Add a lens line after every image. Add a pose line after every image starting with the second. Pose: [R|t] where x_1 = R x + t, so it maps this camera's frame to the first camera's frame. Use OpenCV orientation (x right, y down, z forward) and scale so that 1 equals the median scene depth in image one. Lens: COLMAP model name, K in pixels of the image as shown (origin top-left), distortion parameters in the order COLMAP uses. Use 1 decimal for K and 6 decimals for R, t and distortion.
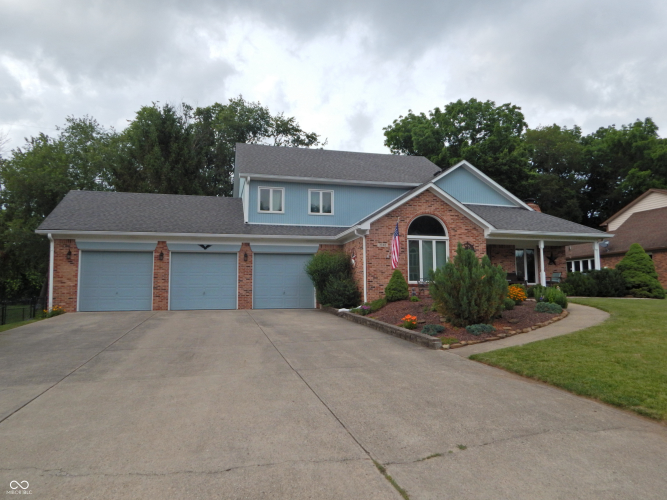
lens RADIAL K [[460.3, 0, 333.5], [0, 460.3, 250.0], [0, 0, 1]] dist [-0.005461, -0.002854]
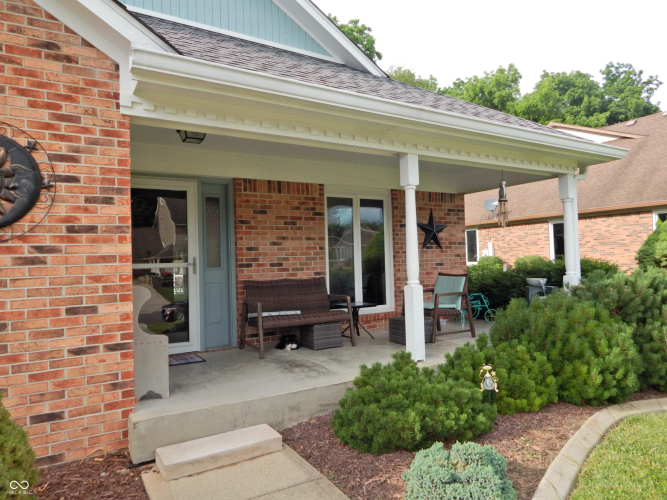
lens RADIAL K [[460.3, 0, 333.5], [0, 460.3, 250.0], [0, 0, 1]] dist [-0.005461, -0.002854]
pose [[0.955735, -0.012573, 0.293962, 0.310641], [-0.006310, 0.997981, 0.063199, 0.012504], [-0.294163, -0.062256, 0.953726, 0.708219]]
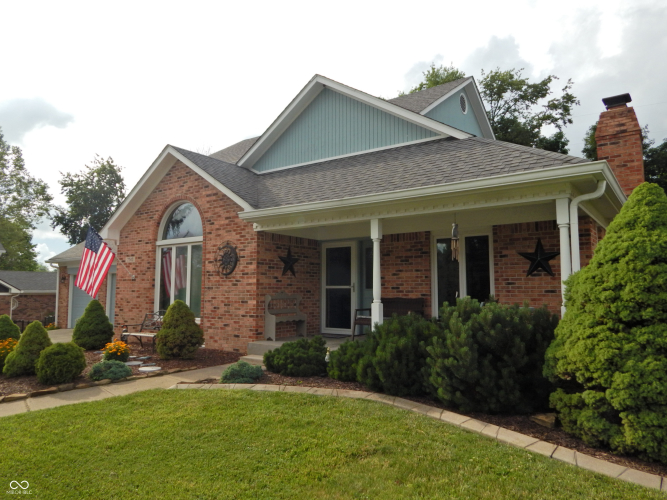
lens RADIAL K [[460.3, 0, 333.5], [0, 460.3, 250.0], [0, 0, 1]] dist [-0.005461, -0.002854]
pose [[0.632265, -0.062894, -0.772195, 0.656193], [0.071775, 0.997168, -0.022449, 0.009141], [0.771421, -0.041231, 0.634988, 0.666103]]
